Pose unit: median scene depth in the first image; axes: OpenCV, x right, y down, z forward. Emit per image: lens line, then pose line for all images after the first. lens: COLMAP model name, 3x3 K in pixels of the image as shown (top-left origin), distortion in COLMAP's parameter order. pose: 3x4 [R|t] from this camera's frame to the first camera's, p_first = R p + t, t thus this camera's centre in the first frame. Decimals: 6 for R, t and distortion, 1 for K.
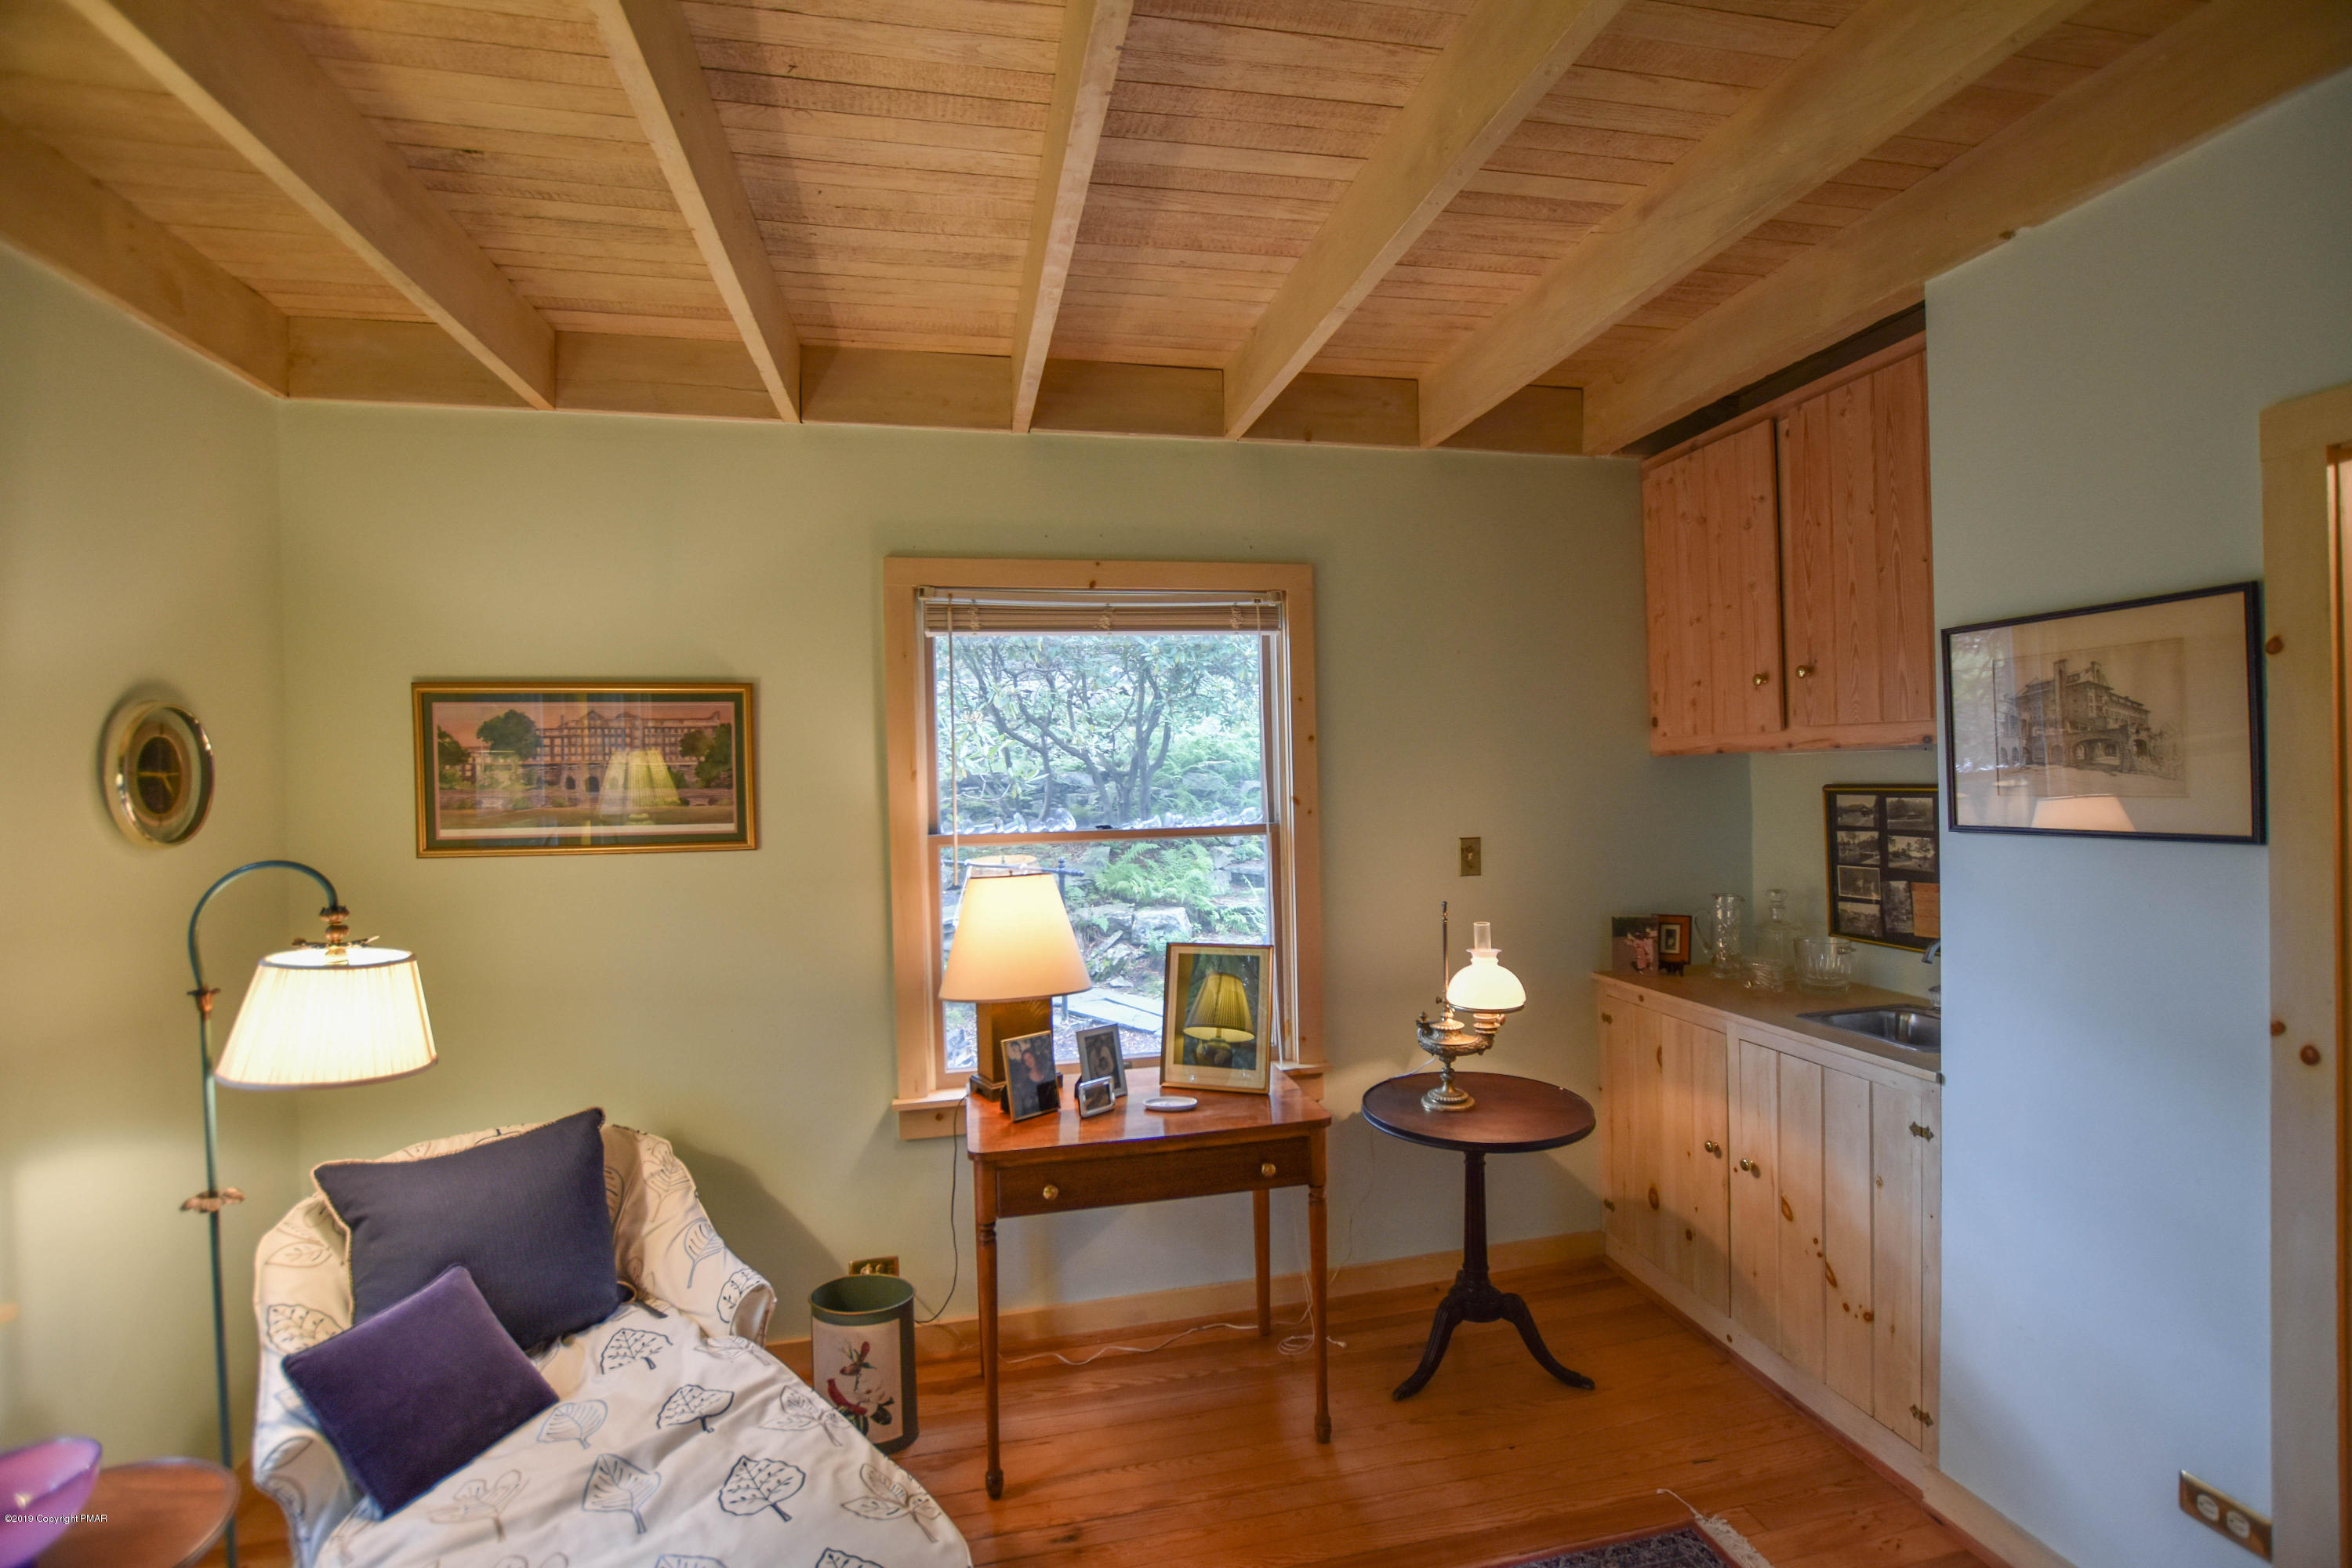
lens RADIAL K [[1047.9, 0, 1167.1], [0, 1047.9, 790.2], [0, 0, 1]] dist [-0.000700, -0.000323]
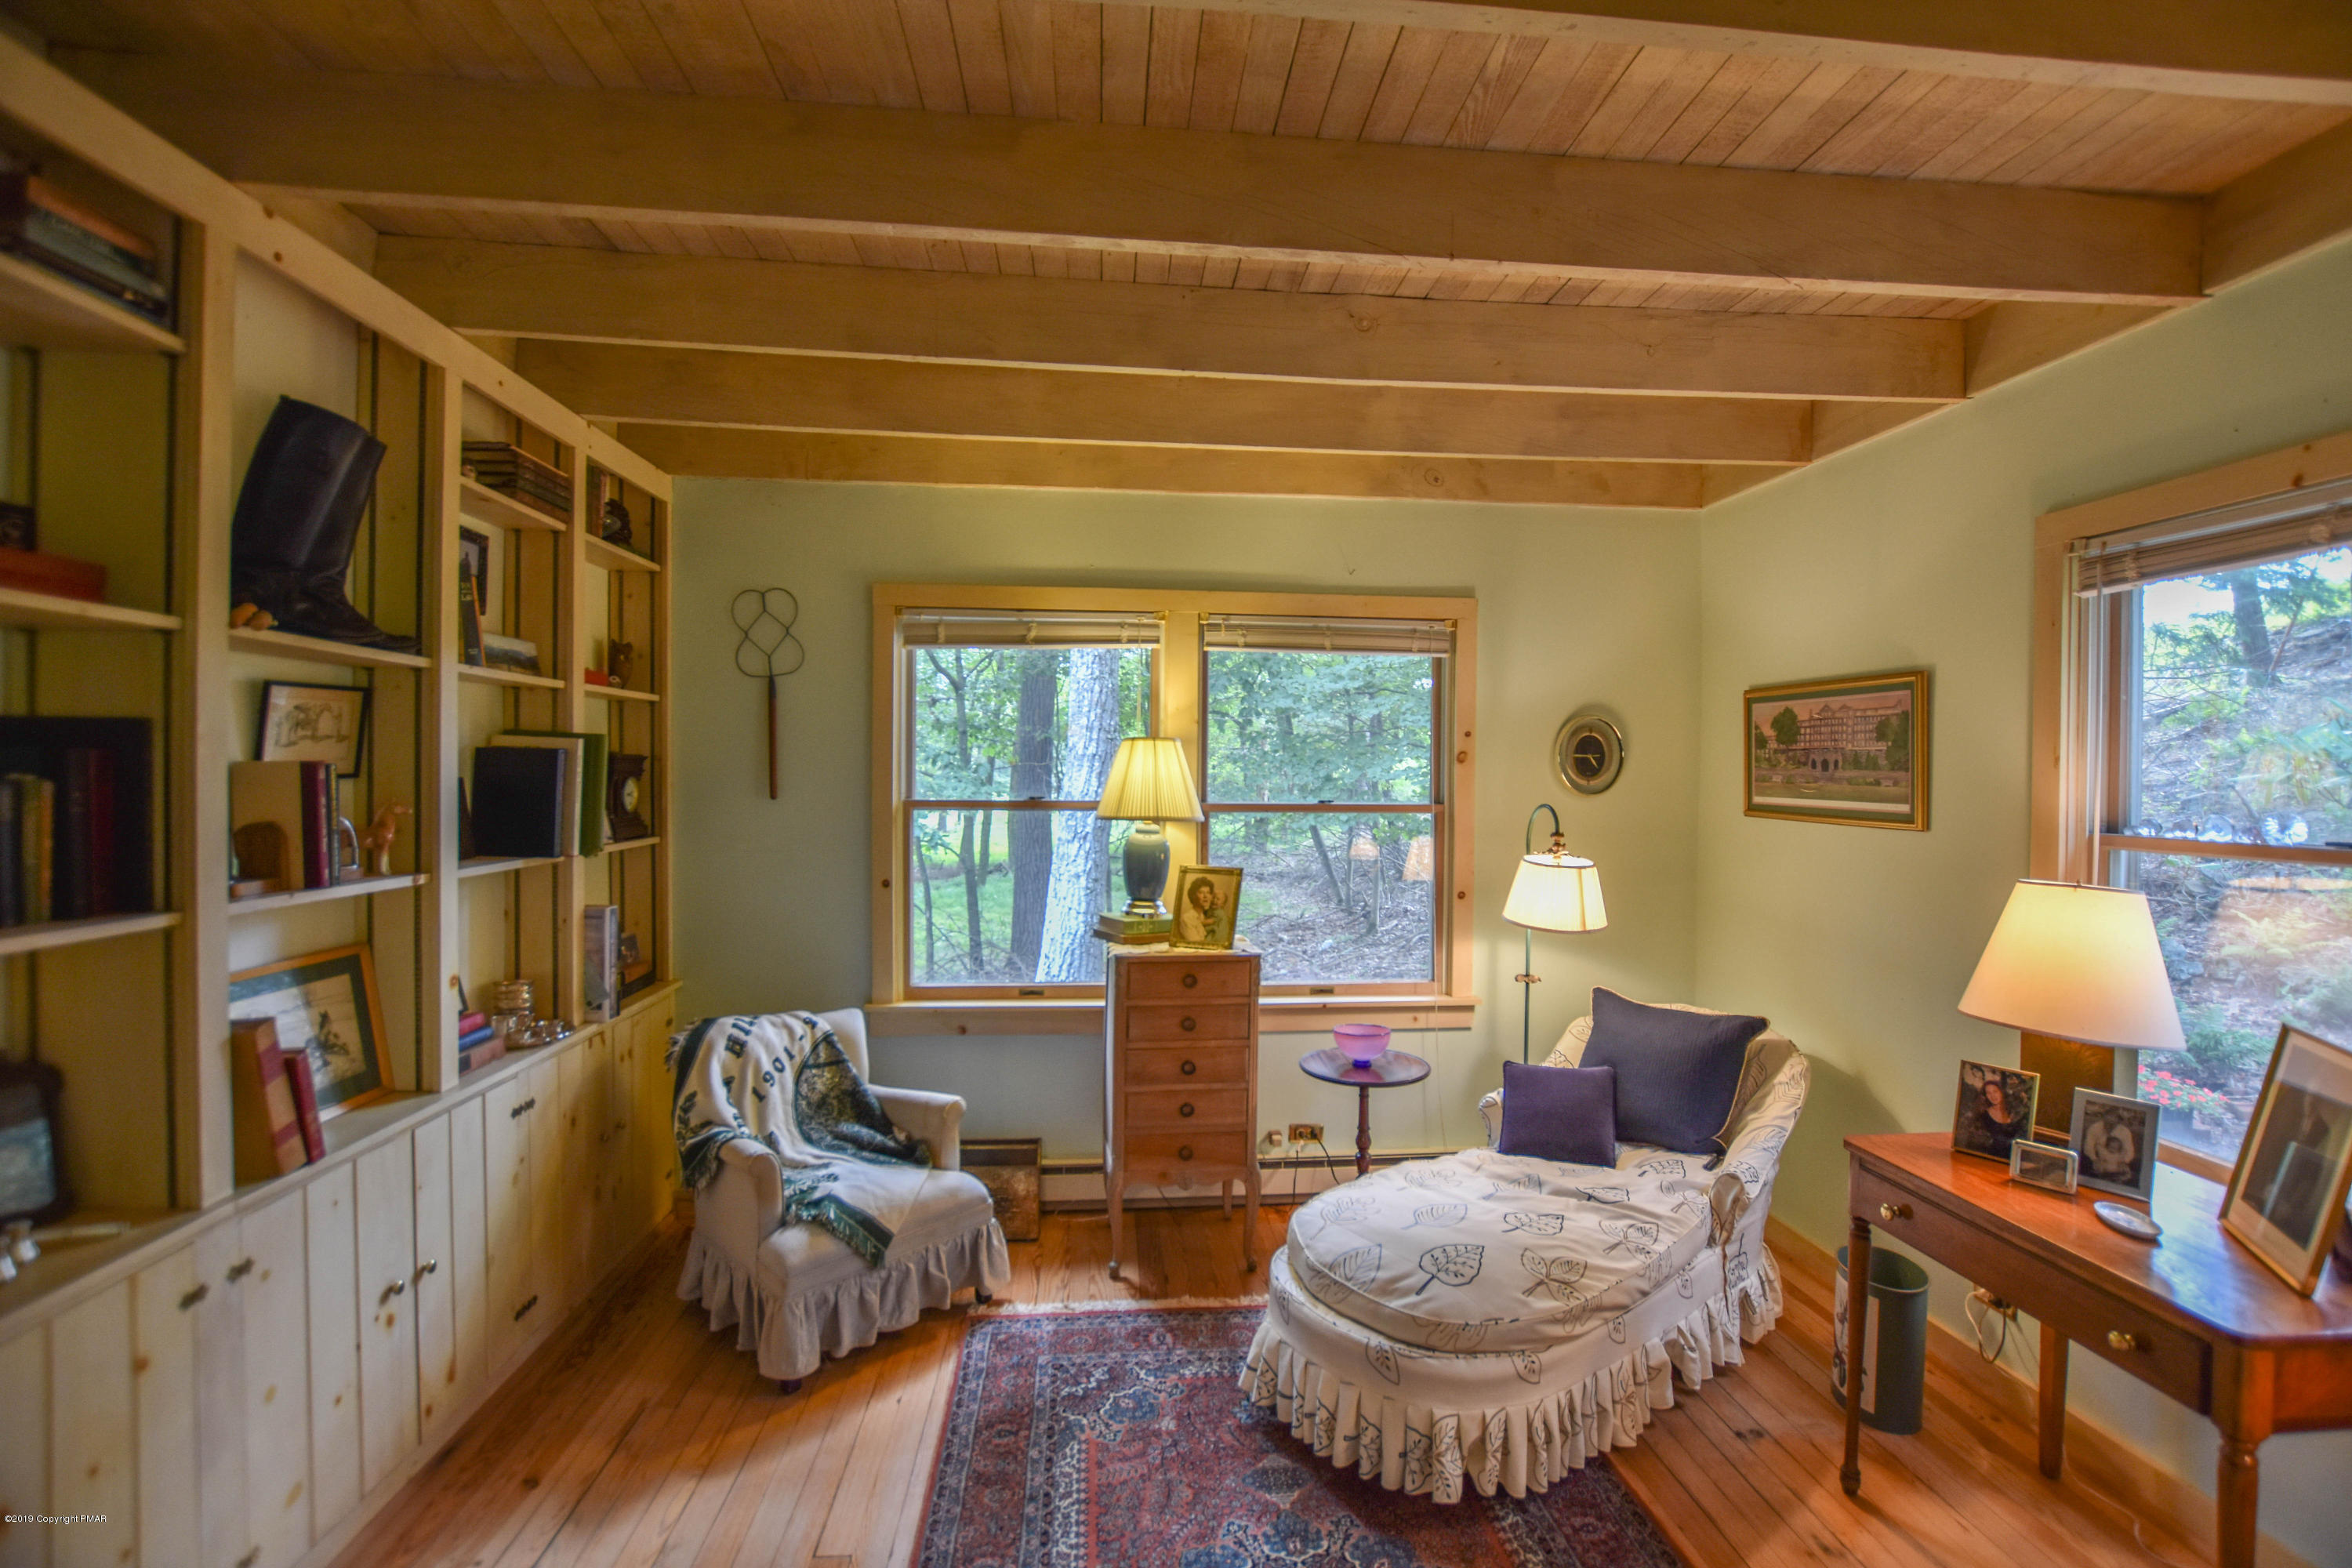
lens RADIAL K [[1047.9, 0, 1175.7], [0, 1047.9, 780.0], [0, 0, 1]] dist [-0.000700, -0.000323]
pose [[-0.107659, 0.031566, -0.993687, 0.742710], [-0.011858, 0.999384, 0.033032, -0.020117], [0.994117, 0.015340, -0.107218, 0.392878]]
